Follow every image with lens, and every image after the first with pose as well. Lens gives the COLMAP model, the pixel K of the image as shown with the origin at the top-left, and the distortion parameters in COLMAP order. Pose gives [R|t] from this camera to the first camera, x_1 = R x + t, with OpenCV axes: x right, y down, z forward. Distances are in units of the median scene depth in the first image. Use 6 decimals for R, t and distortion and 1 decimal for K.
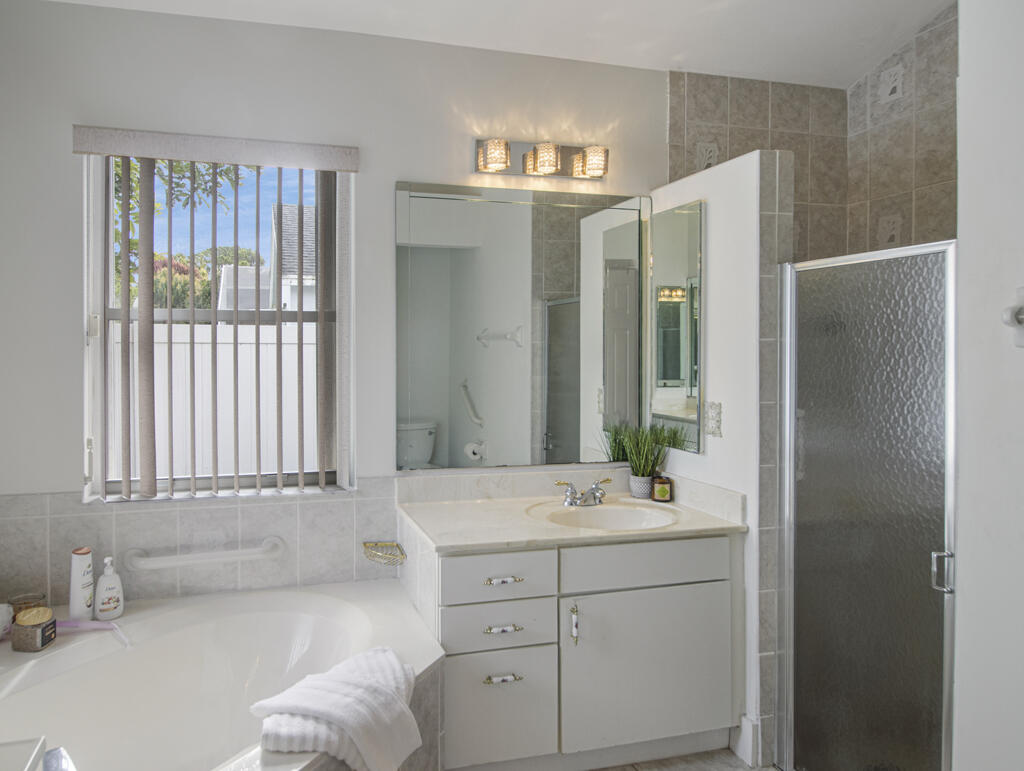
lens RADIAL K [[748.6, 0, 511.4], [0, 748.6, 348.6], [0, 0, 1]] dist [0.000454, -0.010454]
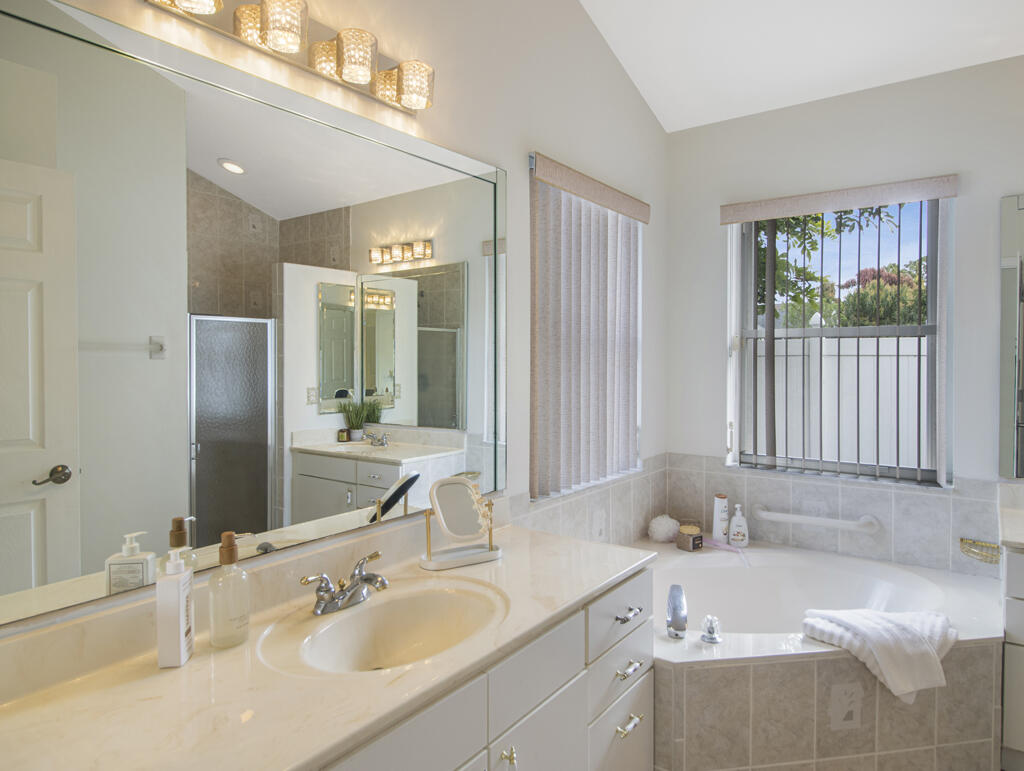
lens RADIAL K [[748.6, 0, 511.4], [0, 748.6, 348.6], [0, 0, 1]] dist [0.000454, -0.010454]
pose [[0.634132, -0.011023, -0.773147, 0.294618], [-0.002556, 0.999863, -0.016351, 0.005514], [0.773221, 0.012345, 0.634017, -0.247103]]
